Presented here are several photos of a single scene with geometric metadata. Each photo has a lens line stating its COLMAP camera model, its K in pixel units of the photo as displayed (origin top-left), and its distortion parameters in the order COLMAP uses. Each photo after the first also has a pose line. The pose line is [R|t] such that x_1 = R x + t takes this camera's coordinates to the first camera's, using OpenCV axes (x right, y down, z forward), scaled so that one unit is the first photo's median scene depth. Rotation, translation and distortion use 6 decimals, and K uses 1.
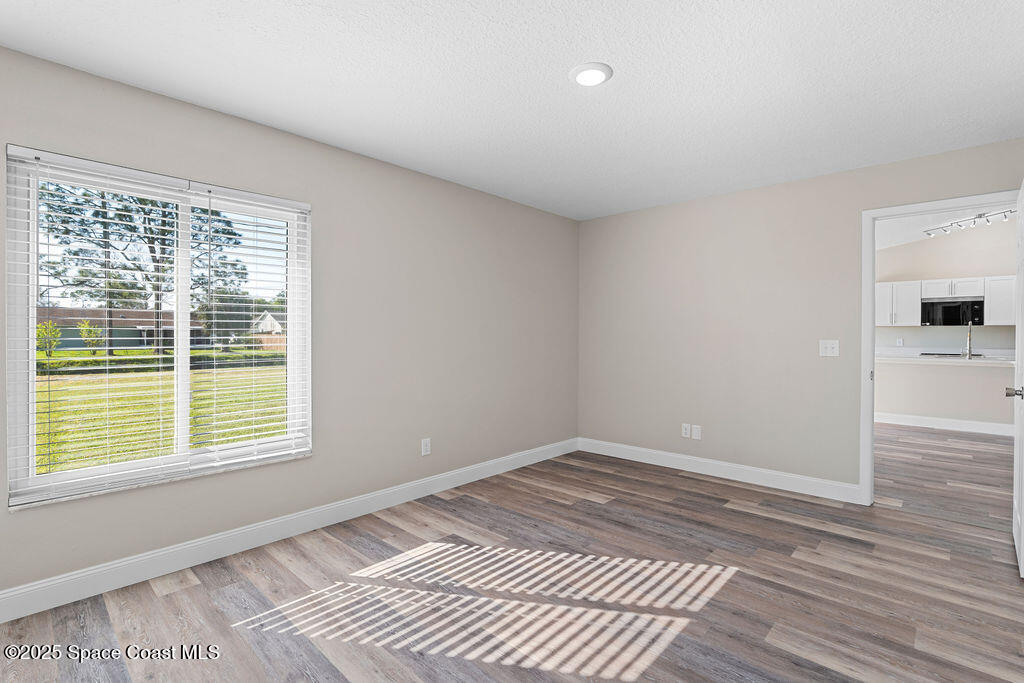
lens RADIAL K [[474.4, 0, 512.0], [0, 474.4, 341.5], [0, 0, 1]] dist [-0.024247, 0.008043]
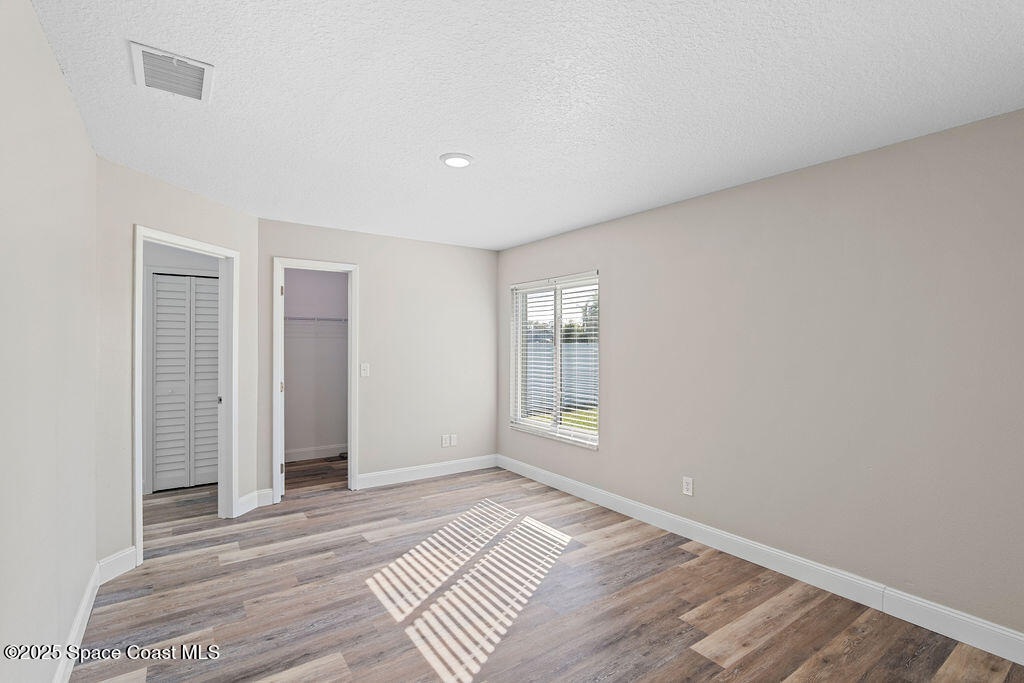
lens RADIAL K [[474.4, 0, 512.0], [0, 474.4, 341.5], [0, 0, 1]] dist [-0.024247, 0.008043]
pose [[-0.198522, -0.005888, -0.980079, 1.234962], [-0.021445, 0.999769, -0.001662, -0.091326], [0.979862, 0.020688, -0.198603, 1.253793]]
